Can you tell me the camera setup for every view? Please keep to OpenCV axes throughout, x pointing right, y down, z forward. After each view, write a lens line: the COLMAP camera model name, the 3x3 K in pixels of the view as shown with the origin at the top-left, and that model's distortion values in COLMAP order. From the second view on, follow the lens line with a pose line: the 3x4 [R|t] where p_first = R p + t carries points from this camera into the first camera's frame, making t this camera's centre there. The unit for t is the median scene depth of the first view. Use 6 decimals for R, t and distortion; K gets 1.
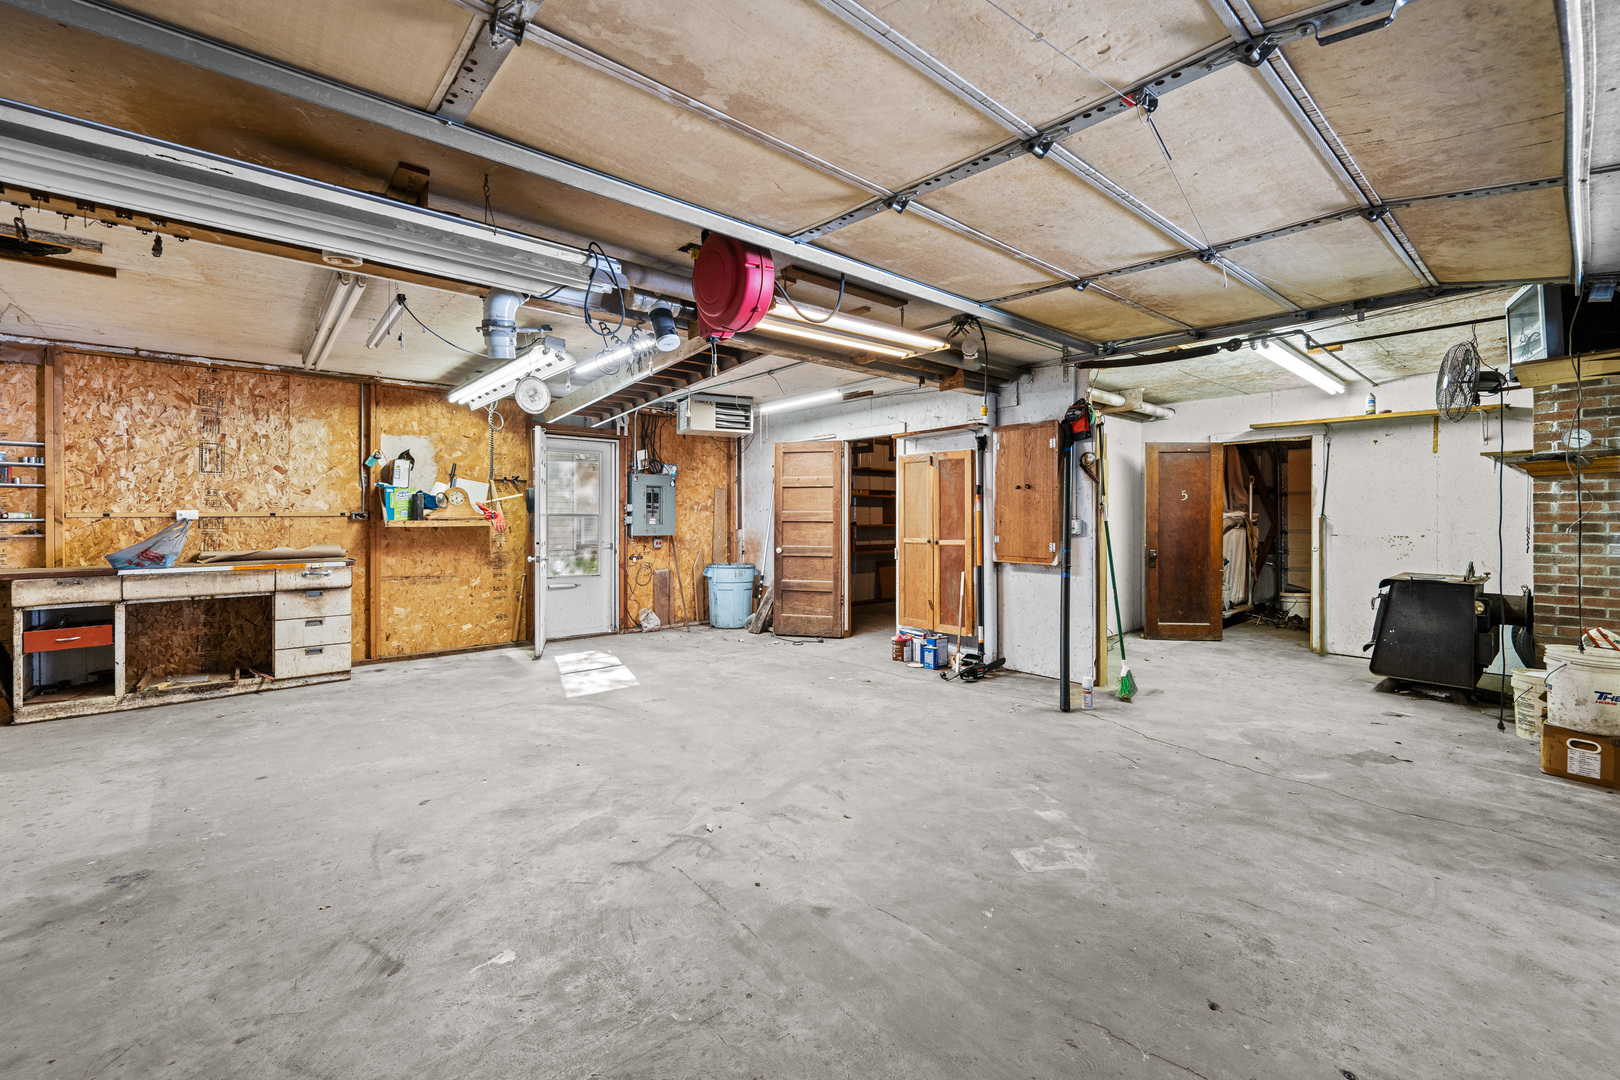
lens RADIAL K [[669.9, 0, 805.4], [0, 669.9, 516.8], [0, 0, 1]] dist [-0.000531, -0.000544]
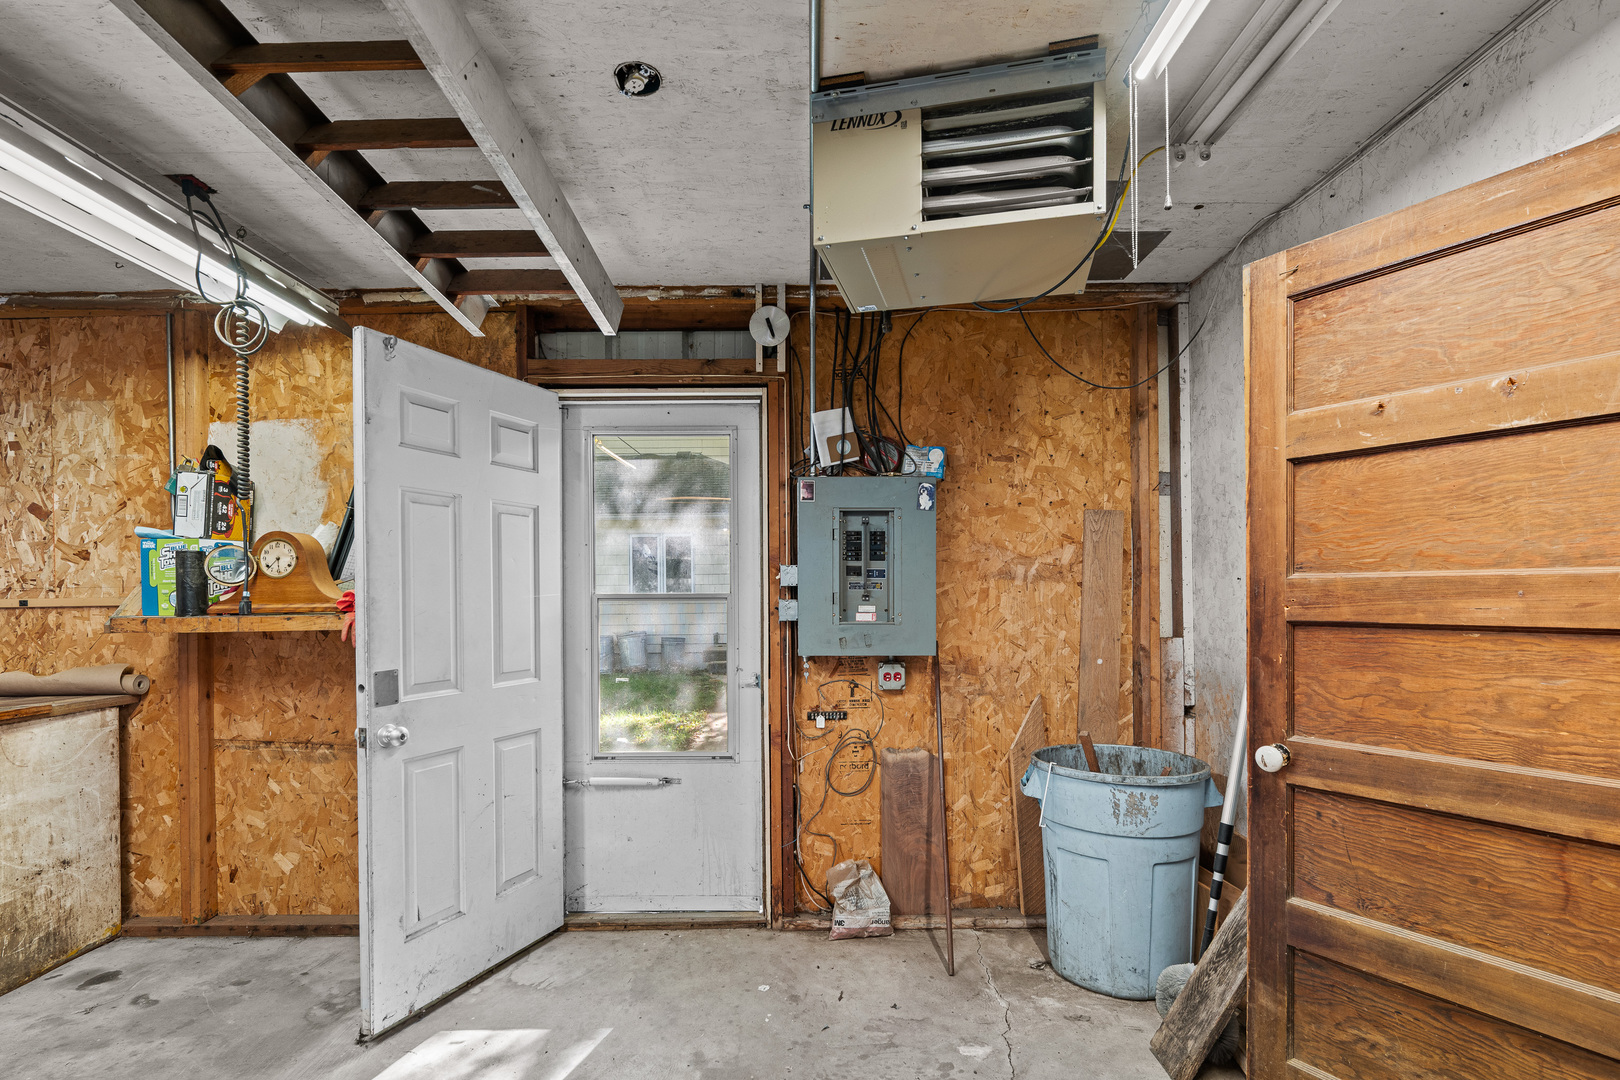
lens RADIAL K [[775.3, 0, 814.1], [0, 775.3, 597.1], [0, 0, 1]] dist [-0.002097, -0.000140]
pose [[0.762248, -0.005884, -0.647258, 0.012758], [0.009179, 0.999956, 0.001720, -0.003834], [0.647219, -0.007252, 0.762269, 0.967592]]
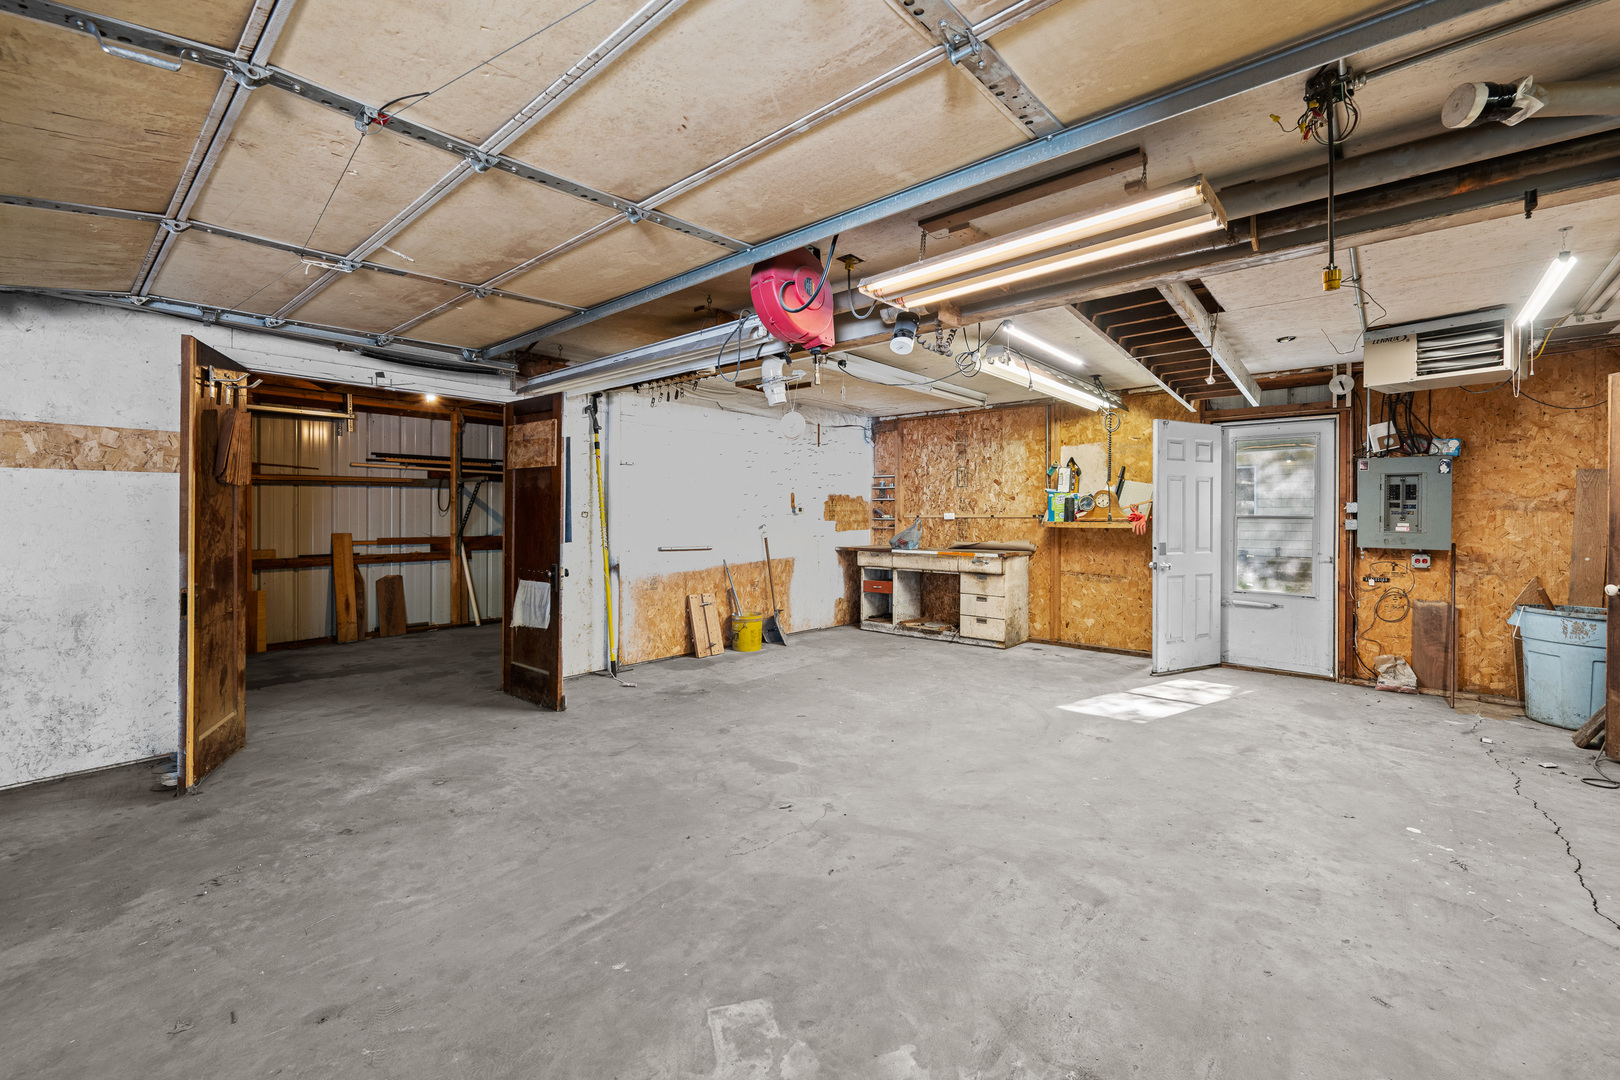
lens RADIAL K [[669.9, 0, 812.9], [0, 669.9, 513.9], [0, 0, 1]] dist [-0.000531, -0.000544]
pose [[0.149444, -0.001508, -0.988769, 0.487208], [-0.004757, 0.999986, -0.002244, -0.003258], [0.988759, 0.005039, 0.149435, 0.456848]]
